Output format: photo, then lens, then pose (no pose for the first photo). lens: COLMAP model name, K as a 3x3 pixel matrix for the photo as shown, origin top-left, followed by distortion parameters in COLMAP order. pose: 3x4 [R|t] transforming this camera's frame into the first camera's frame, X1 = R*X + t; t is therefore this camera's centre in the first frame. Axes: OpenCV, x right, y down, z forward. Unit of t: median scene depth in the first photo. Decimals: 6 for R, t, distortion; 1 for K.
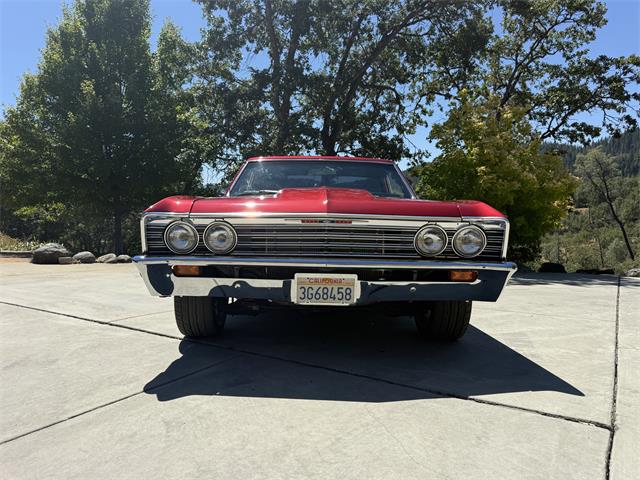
lens RADIAL K [[456.1, 0, 317.4], [0, 456.1, 243.1], [0, 0, 1]] dist [0.015581, -0.028452]
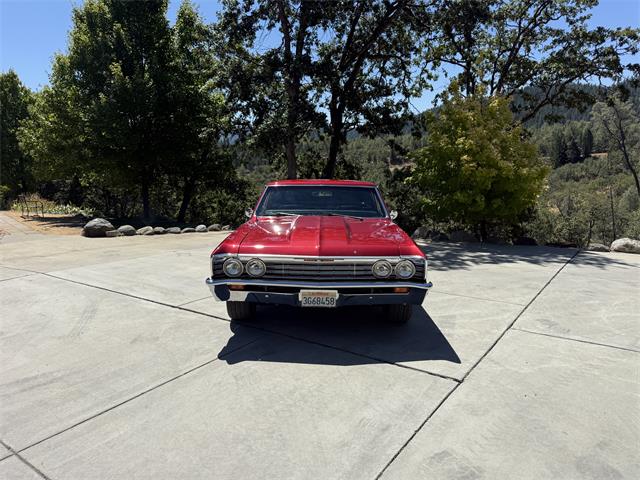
lens RADIAL K [[456.1, 0, 316.6], [0, 456.1, 234.2], [0, 0, 1]] dist [0.015581, -0.028452]
pose [[0.999532, -0.002604, -0.030479, 0.015069], [0.005605, 0.995093, 0.098787, -0.073246], [0.030072, -0.098911, 0.994642, -0.158473]]
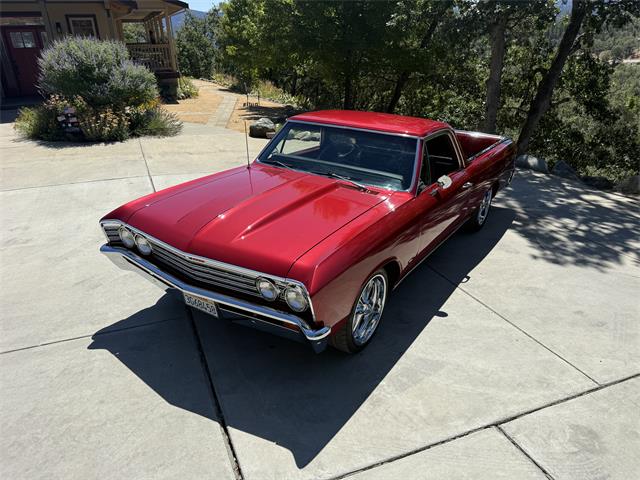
lens RADIAL K [[456.1, 0, 323.7], [0, 456.1, 240.4], [0, 0, 1]] dist [0.015581, -0.028452]
pose [[0.831910, 0.228833, -0.505531, 0.223812], [-0.042595, 0.934658, 0.352986, -0.128082], [0.553273, -0.272119, 0.787299, 0.056266]]
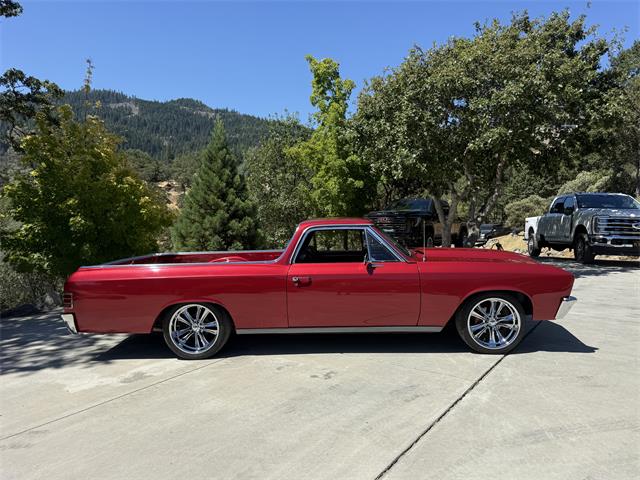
lens RADIAL K [[456.1, 0, 319.8], [0, 456.1, 237.8], [0, 0, 1]] dist [0.015581, -0.028452]
pose [[0.055825, -0.059832, 0.996646, -0.568644], [0.055953, 0.996822, 0.056708, -0.095470], [-0.996871, 0.052600, 0.058996, 0.464117]]
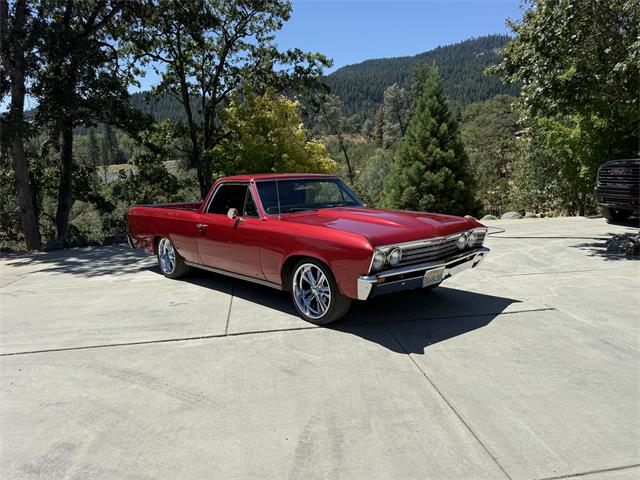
lens RADIAL K [[456.1, 0, 316.5], [0, 456.1, 244.2], [0, 0, 1]] dist [0.015581, -0.028452]
pose [[0.739776, -0.132586, 0.659661, -0.368808], [0.055589, 0.989085, 0.136458, -0.073314], [-0.670553, -0.064279, 0.739071, -0.006210]]
